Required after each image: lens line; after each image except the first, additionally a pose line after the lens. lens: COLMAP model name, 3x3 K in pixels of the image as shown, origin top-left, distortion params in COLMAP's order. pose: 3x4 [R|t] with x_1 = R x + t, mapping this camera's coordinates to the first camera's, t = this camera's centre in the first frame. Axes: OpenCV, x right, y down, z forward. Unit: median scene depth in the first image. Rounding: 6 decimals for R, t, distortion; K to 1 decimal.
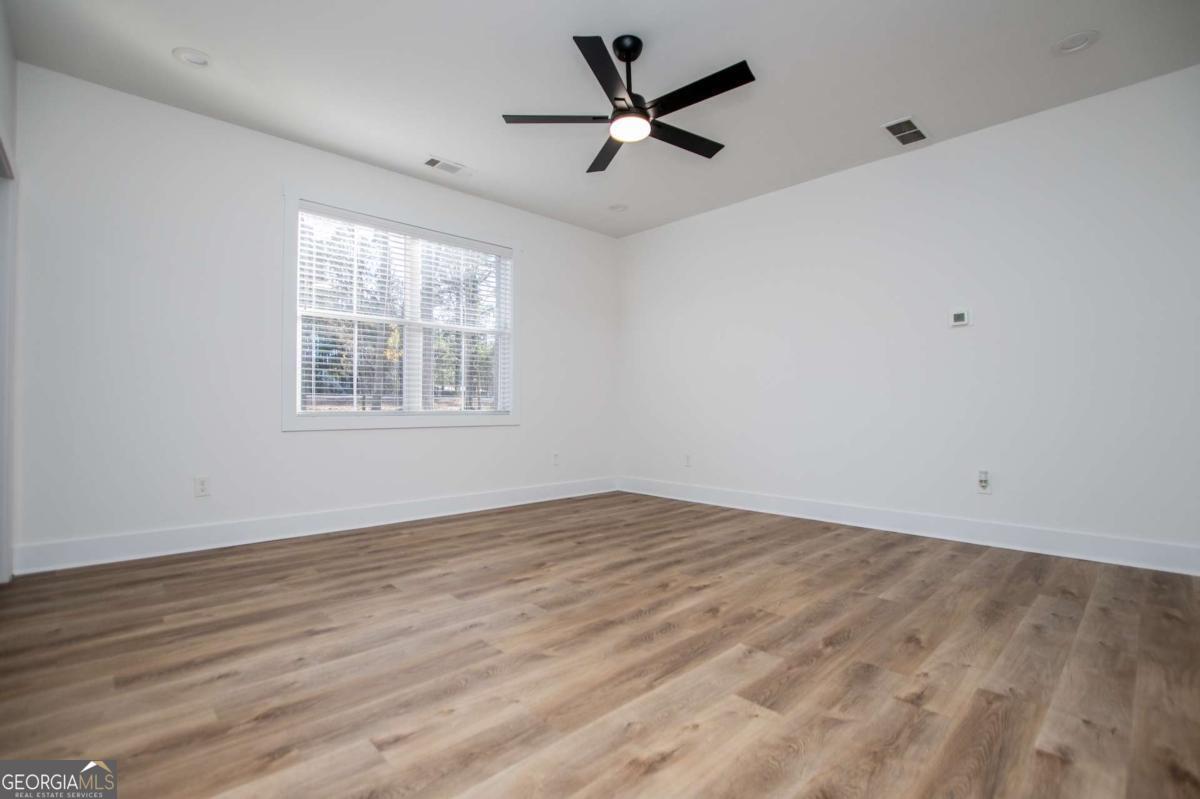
lens RADIAL K [[539.0, 0, 605.6], [0, 539.0, 400.4], [0, 0, 1]] dist [-0.024966, -0.000281]
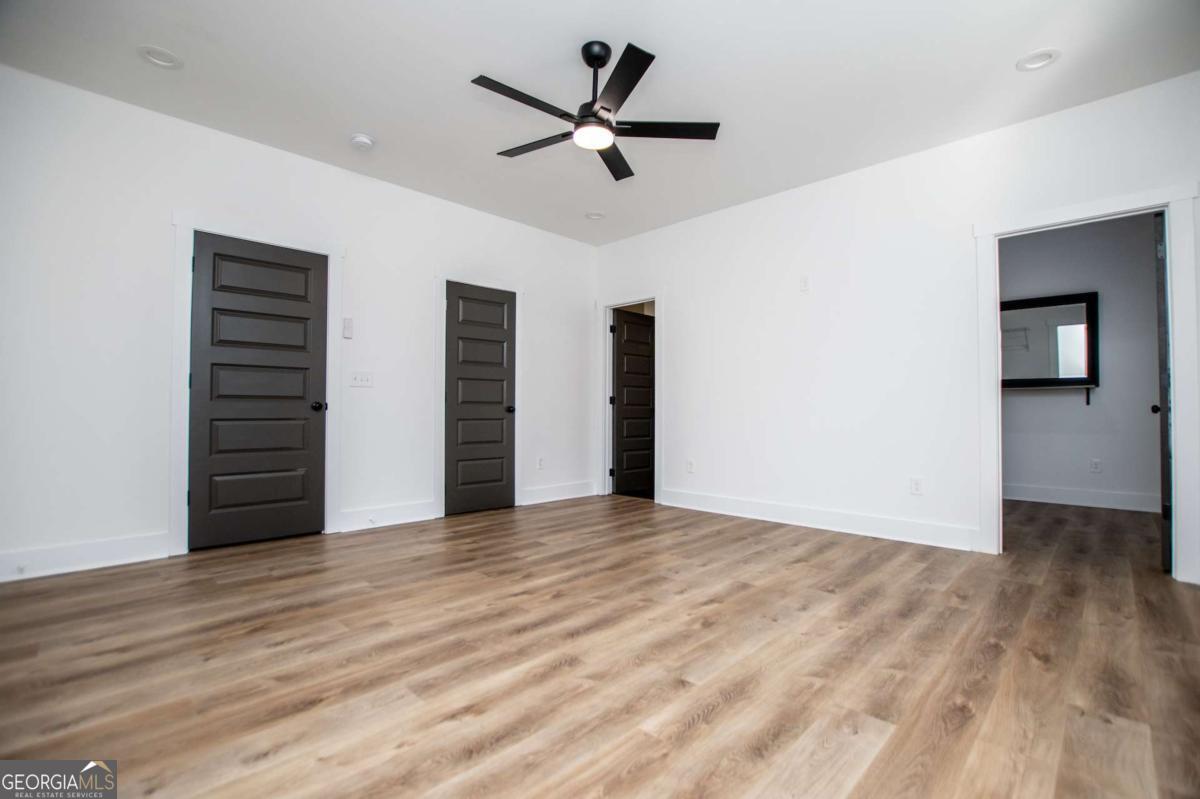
lens RADIAL K [[539.0, 0, 605.6], [0, 539.0, 400.4], [0, 0, 1]] dist [-0.024966, -0.000281]
pose [[-0.999544, -0.005153, -0.029765, 0.051215], [-0.004016, 0.999264, -0.038147, 0.026007], [0.029940, -0.038010, -0.998829, 2.013913]]
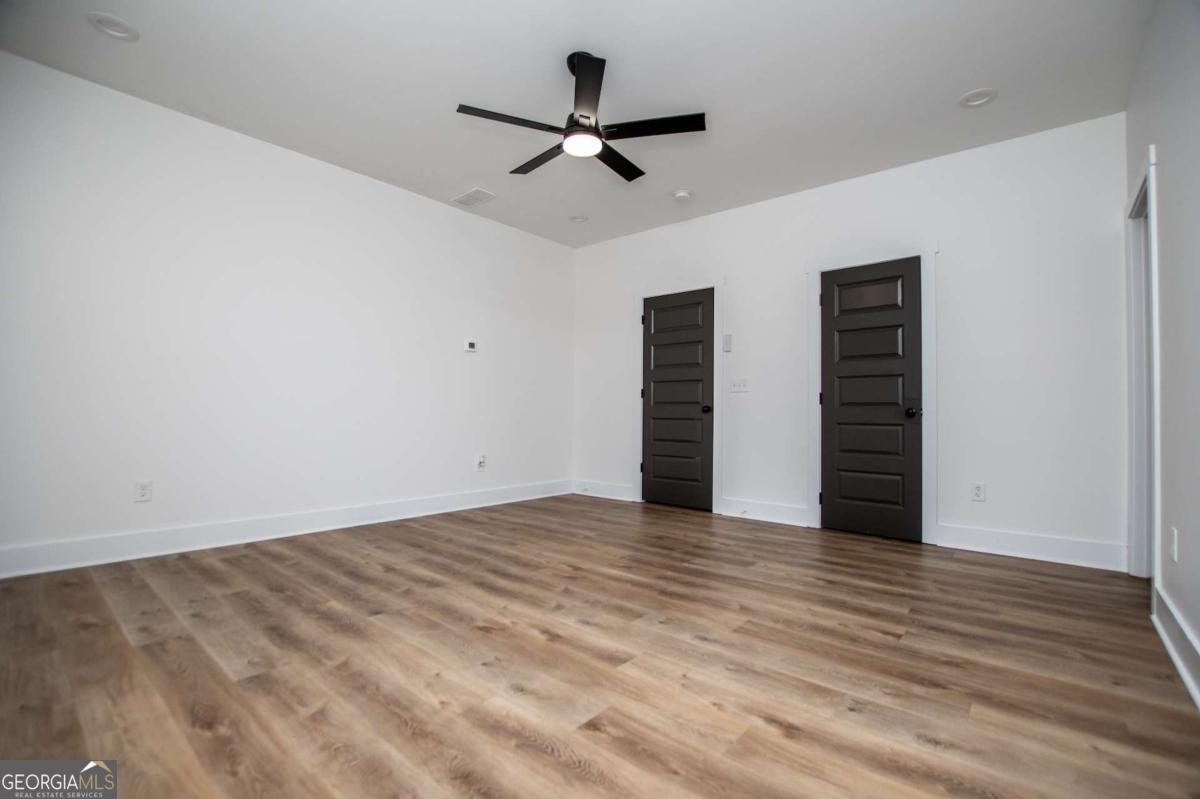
lens RADIAL K [[530.3, 0, 610.8], [0, 530.3, 398.2], [0, 0, 1]] dist [-0.026265, 0.000119]
pose [[-0.100461, 0.024650, 0.994636, -0.976879], [-0.029035, 0.999195, -0.027695, 0.012066], [-0.994517, -0.031661, -0.099665, 1.046393]]
